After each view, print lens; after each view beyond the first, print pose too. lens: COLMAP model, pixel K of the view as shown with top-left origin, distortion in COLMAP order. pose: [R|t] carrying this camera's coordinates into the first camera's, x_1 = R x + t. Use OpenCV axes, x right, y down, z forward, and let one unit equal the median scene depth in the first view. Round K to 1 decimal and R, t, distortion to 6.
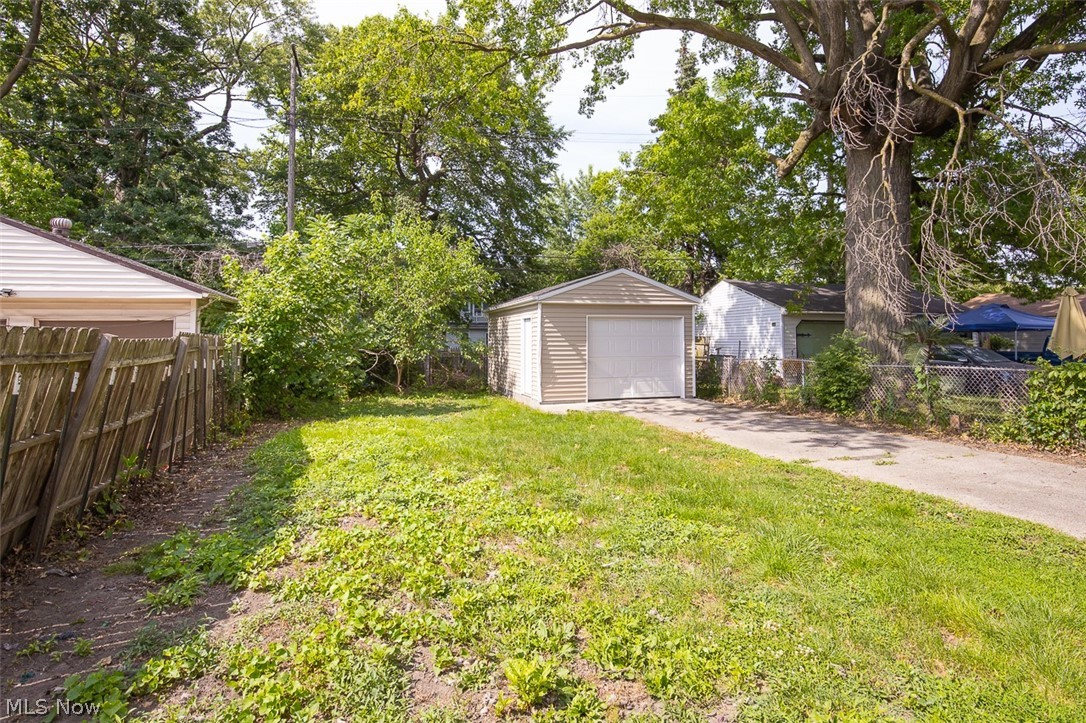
lens RADIAL K [[565.8, 0, 542.3], [0, 565.8, 359.5], [0, 0, 1]] dist [-0.003735, -0.000147]
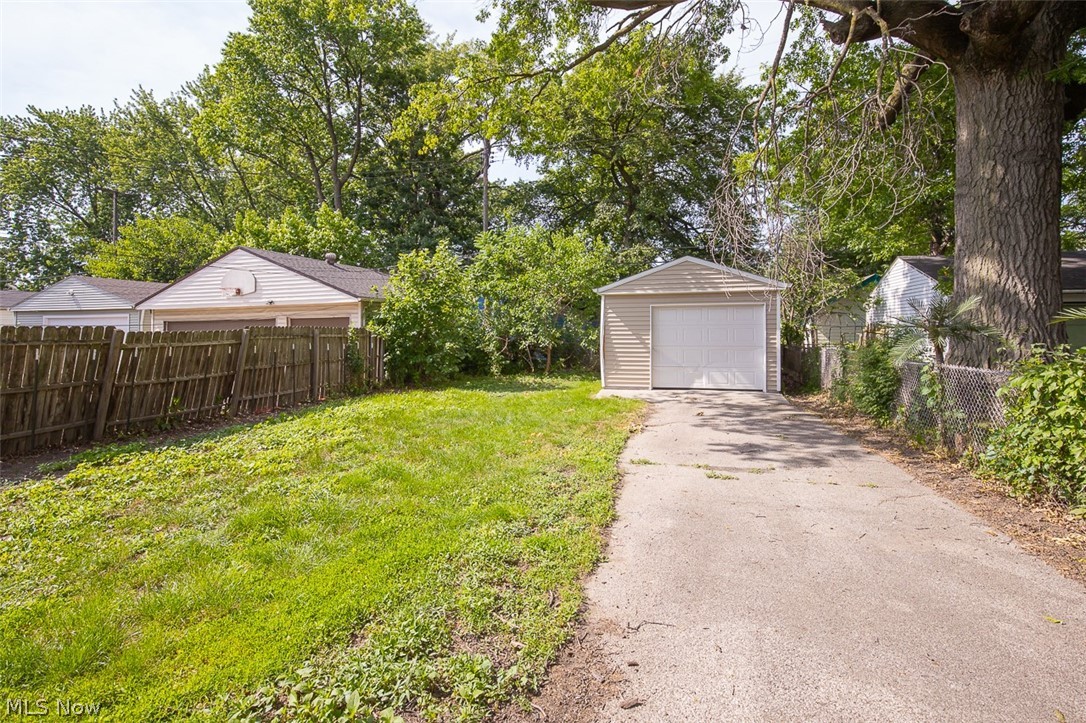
lens RADIAL K [[497.5, 0, 542.4], [0, 497.5, 359.8], [0, 0, 1]] dist [-0.021614, 0.006267]
pose [[0.841608, 0.030114, -0.539249, 0.410624], [-0.014850, 0.999357, 0.032632, -0.005447], [0.539885, -0.019456, 0.841514, 0.138644]]
